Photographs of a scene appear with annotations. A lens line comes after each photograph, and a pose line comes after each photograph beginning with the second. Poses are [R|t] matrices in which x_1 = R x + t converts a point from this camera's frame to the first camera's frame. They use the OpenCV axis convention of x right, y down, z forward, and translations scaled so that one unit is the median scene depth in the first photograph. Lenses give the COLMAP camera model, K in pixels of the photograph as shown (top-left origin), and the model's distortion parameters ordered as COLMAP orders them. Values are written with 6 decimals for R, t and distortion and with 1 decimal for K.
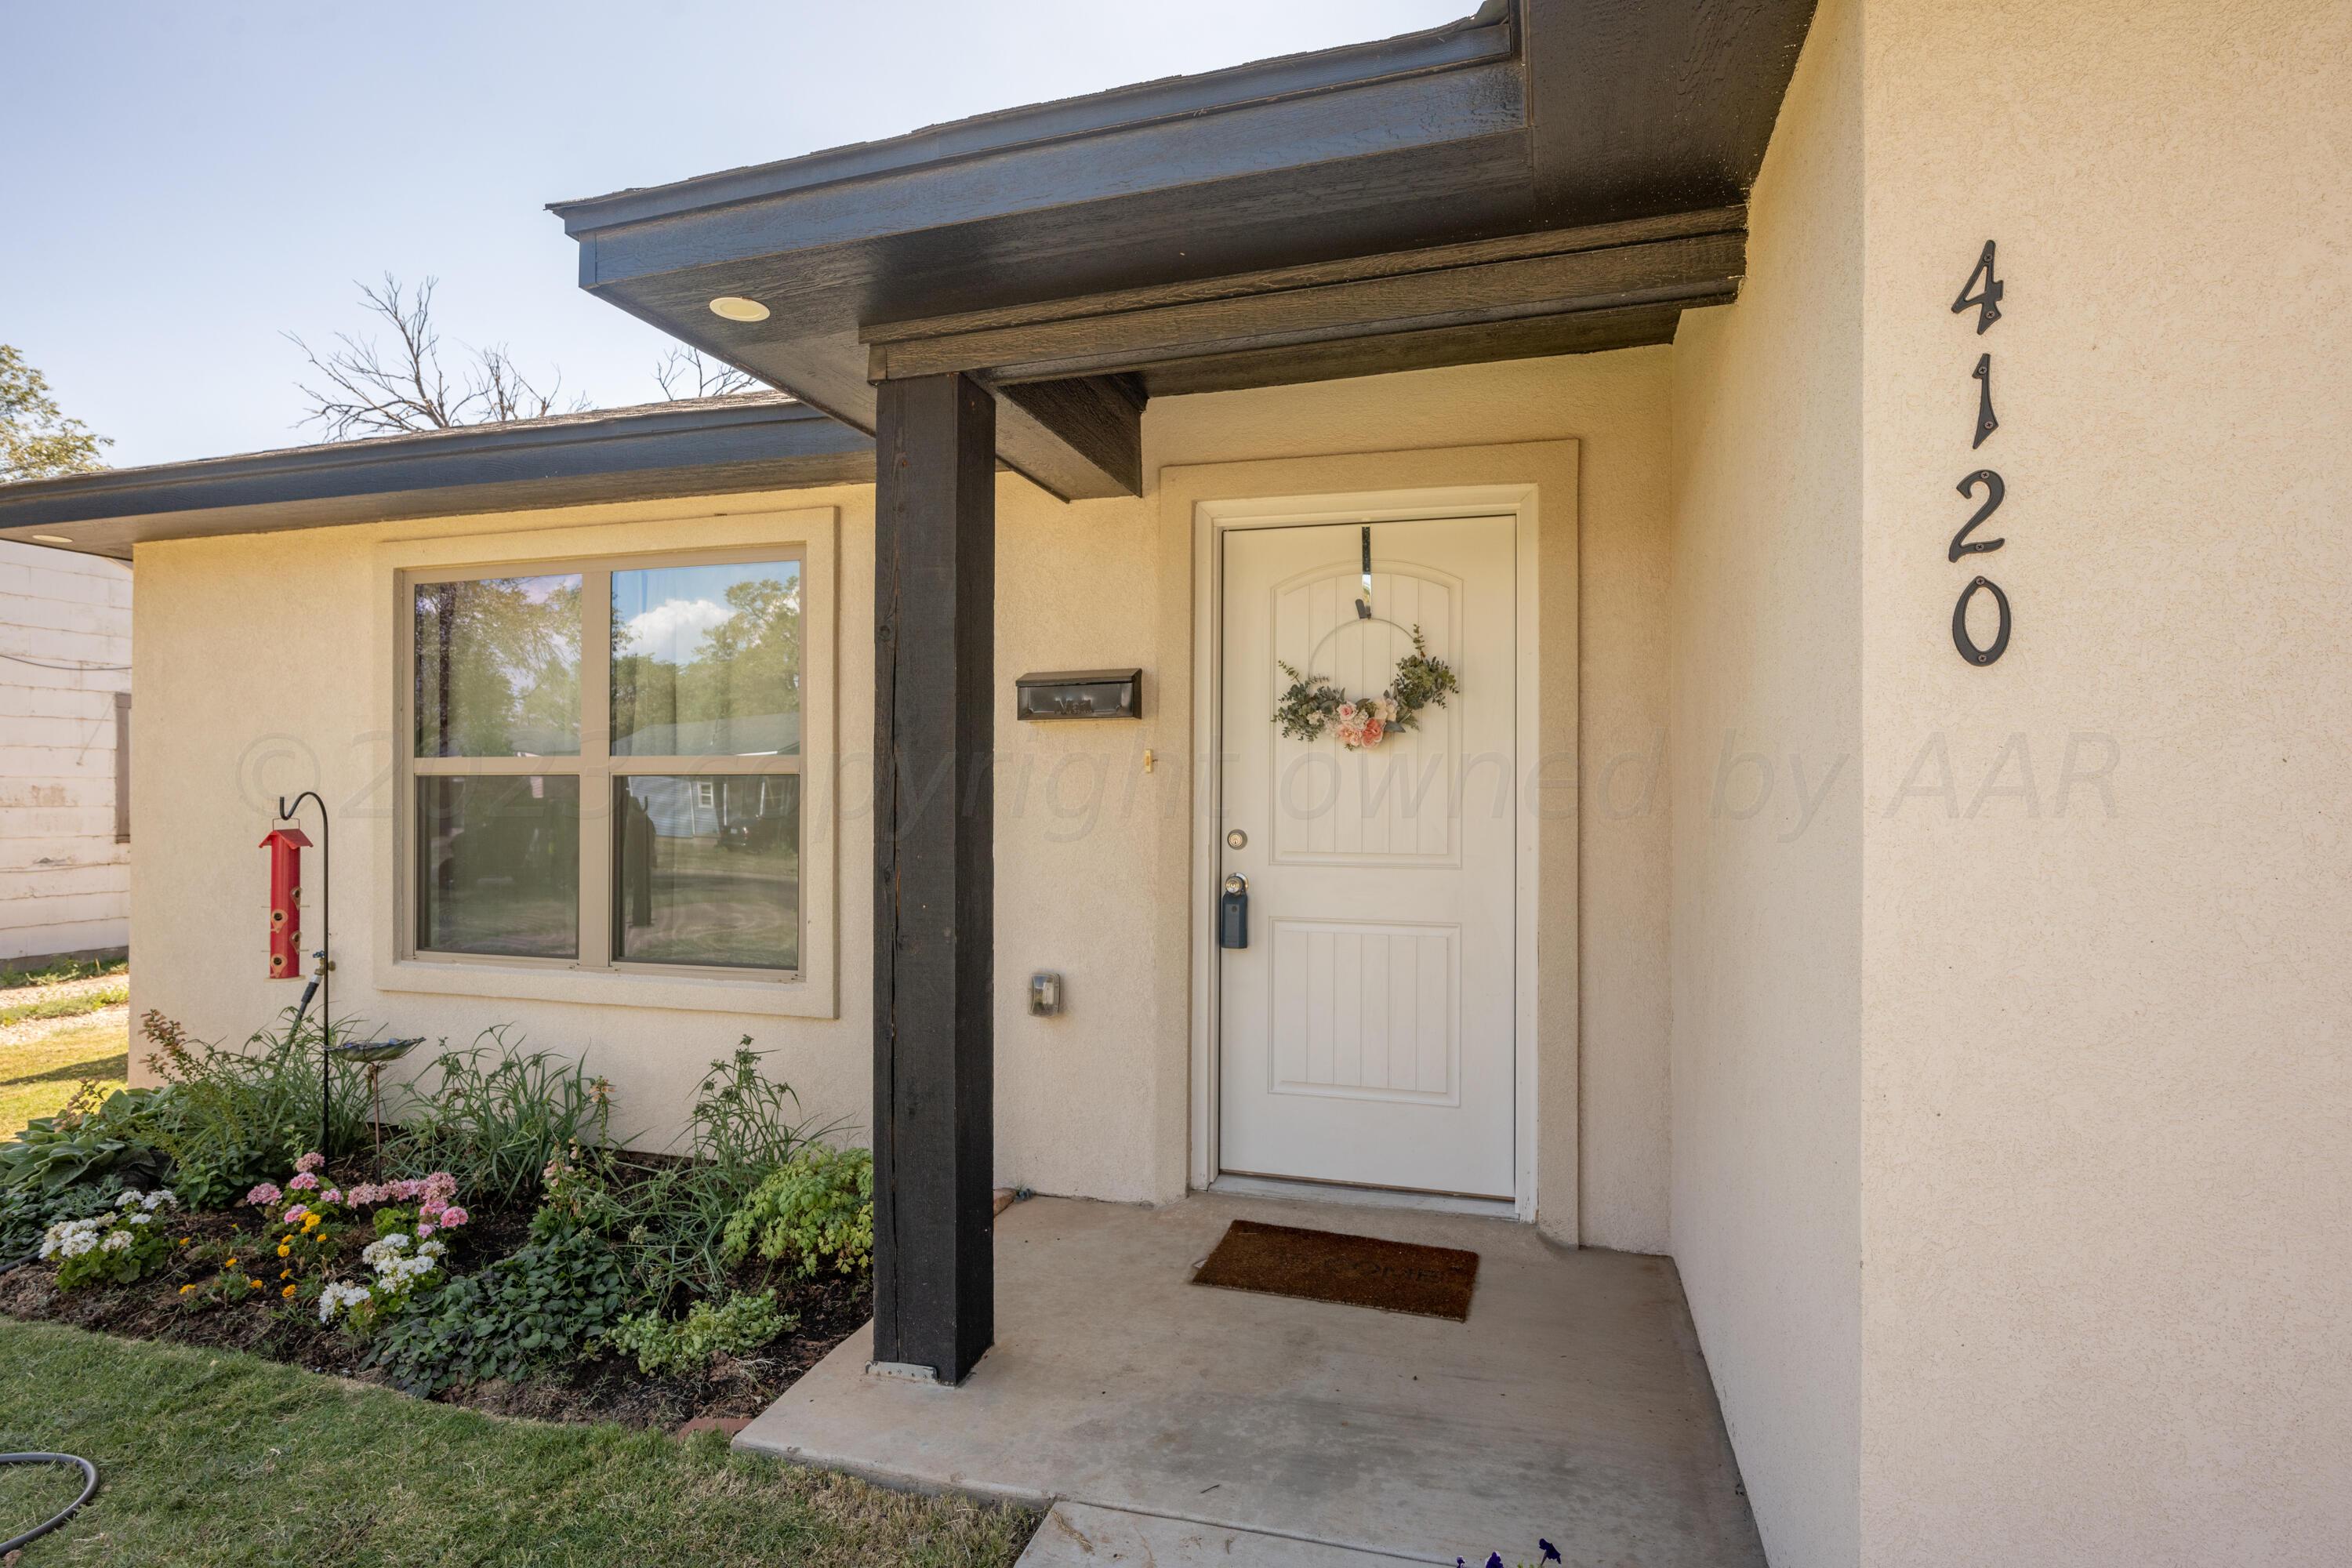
lens RADIAL K [[1171.7, 0, 1181.4], [0, 1171.7, 791.8], [0, 0, 1]] dist [0.000777, 0.000226]
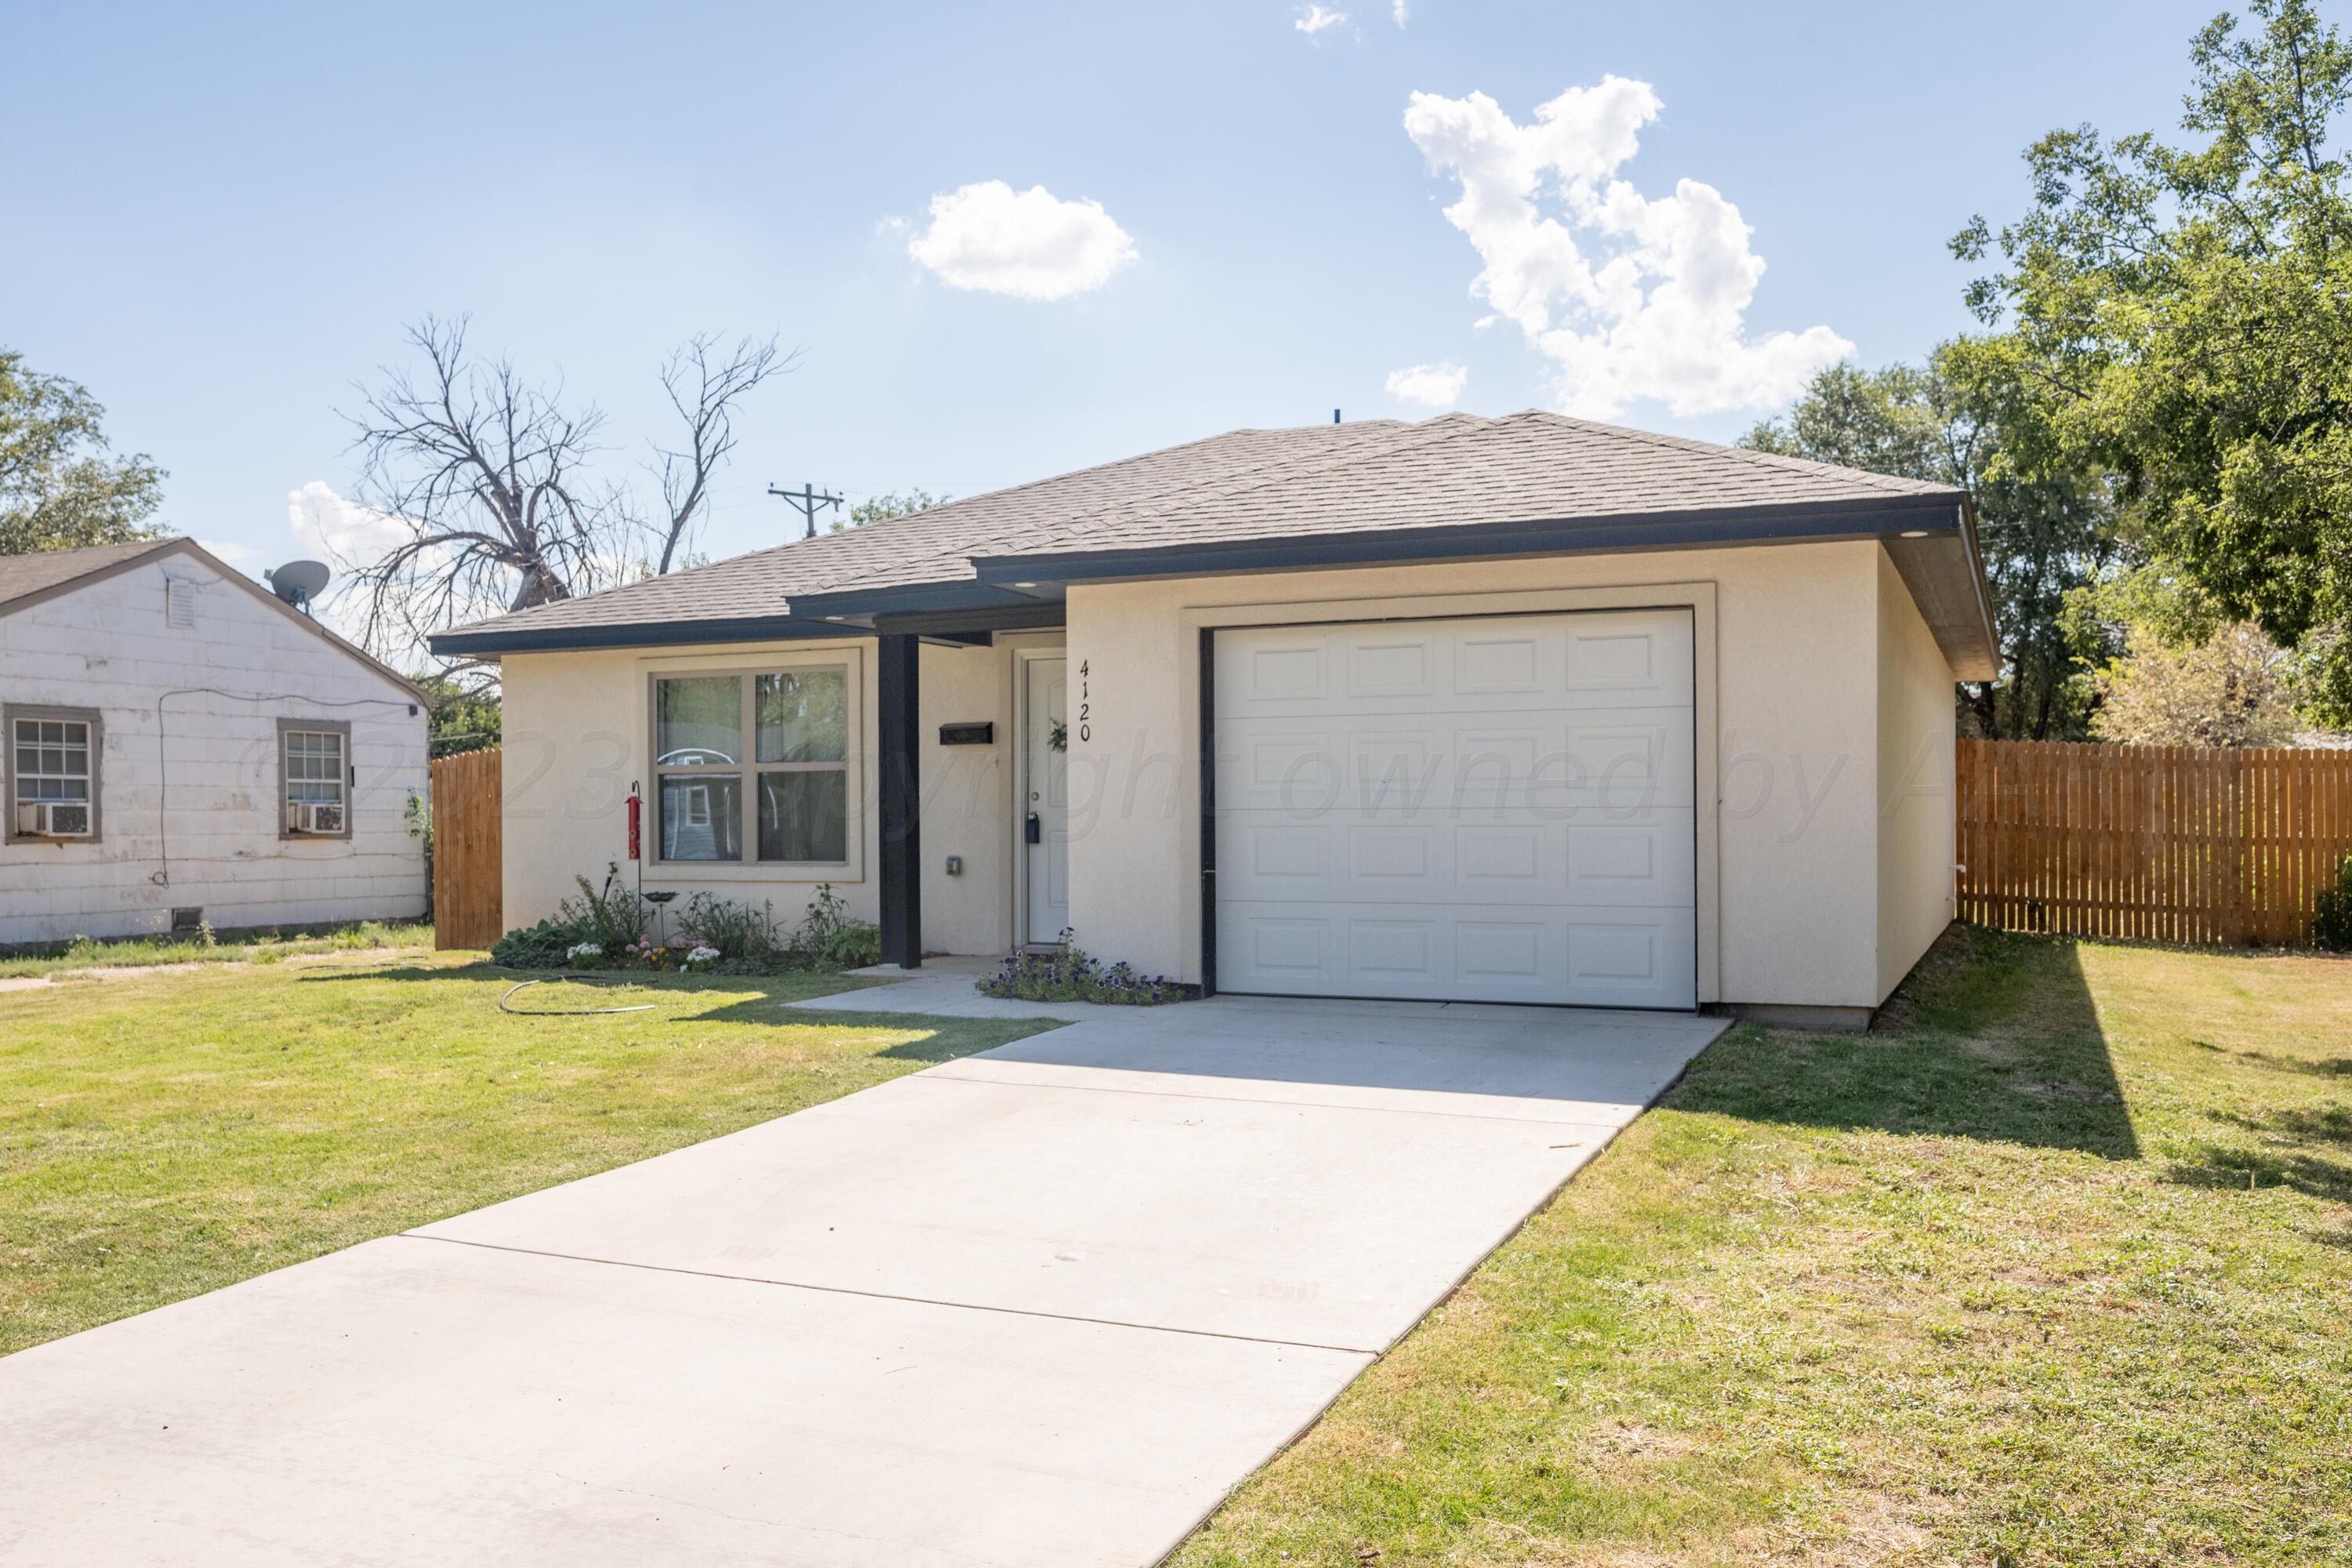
lens RADIAL K [[1941.7, 0, 1142.0], [0, 1941.7, 837.0], [0, 0, 1]] dist [0.005338, -0.007562]
pose [[0.992196, -0.007158, -0.124483, 0.723878], [0.008392, 0.999921, 0.009391, 0.086261], [0.124406, -0.010362, 0.992177, -2.718067]]
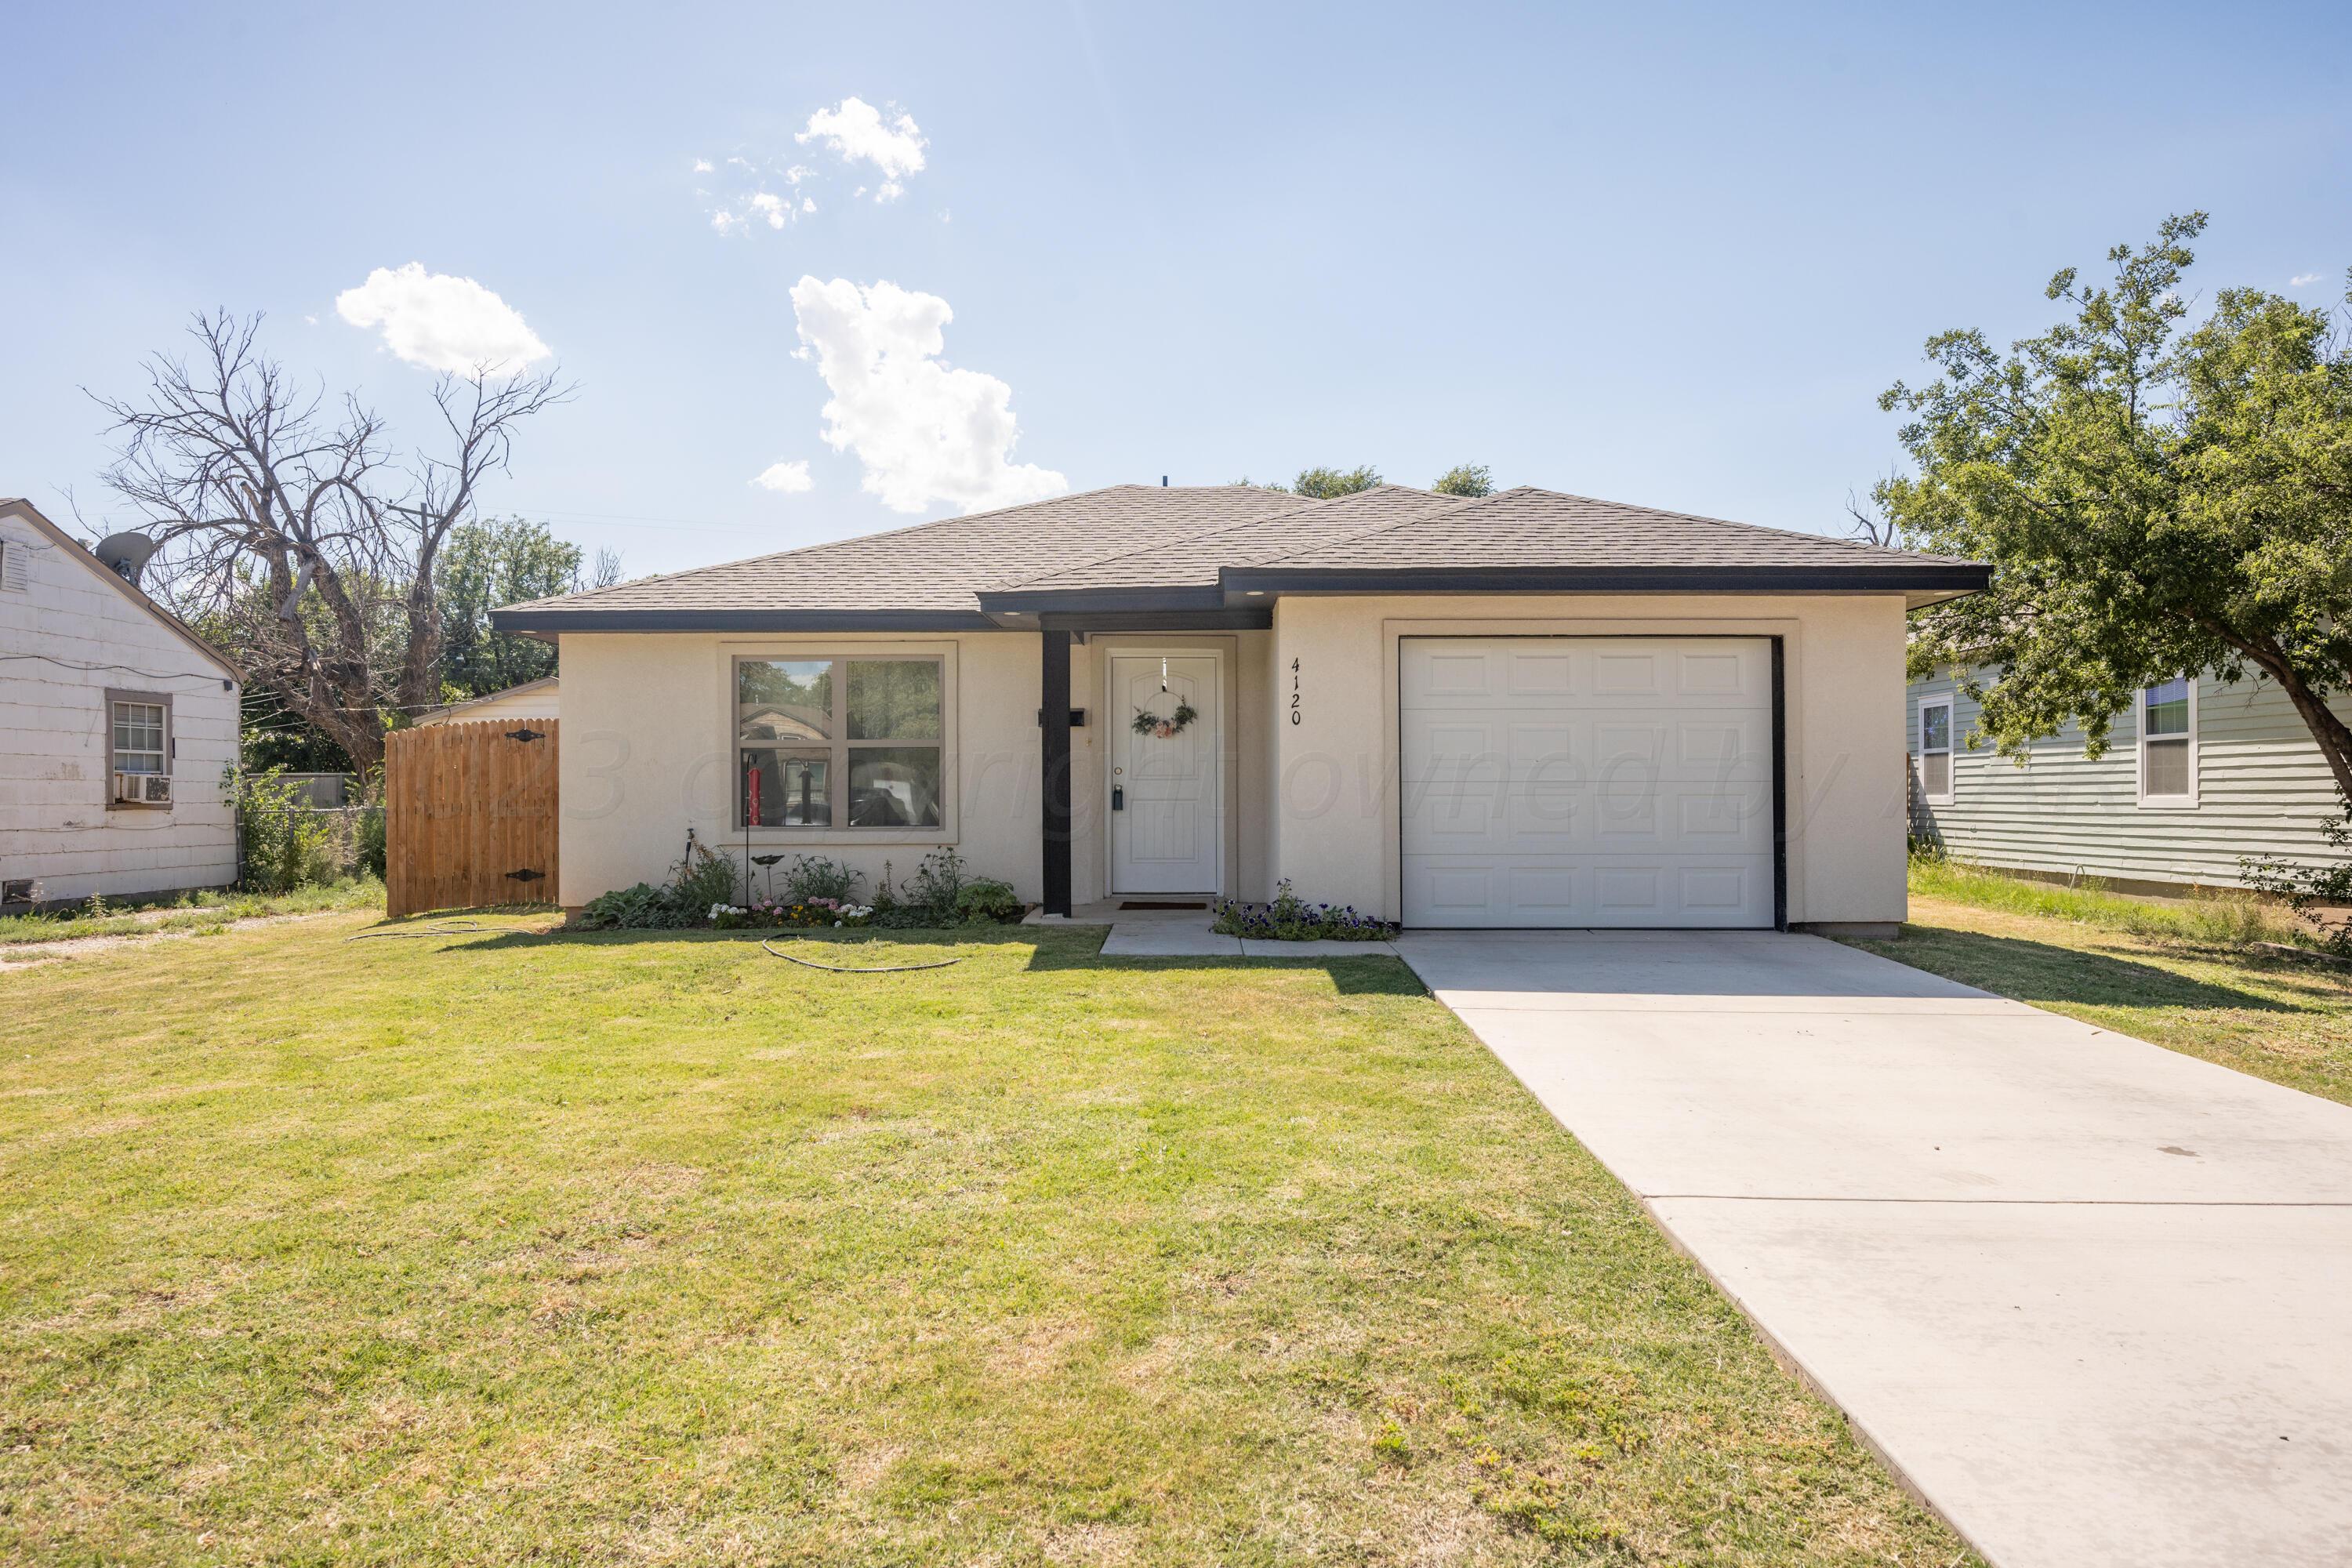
lens RADIAL K [[1421.6, 0, 1188.6], [0, 1421.6, 788.9], [0, 0, 1]] dist [-0.002197, 0.000212]
pose [[0.958390, -0.004684, 0.285423, -0.744310], [0.005407, 0.999984, -0.001747, 0.089329], [-0.285410, 0.003217, 0.958400, -2.229875]]
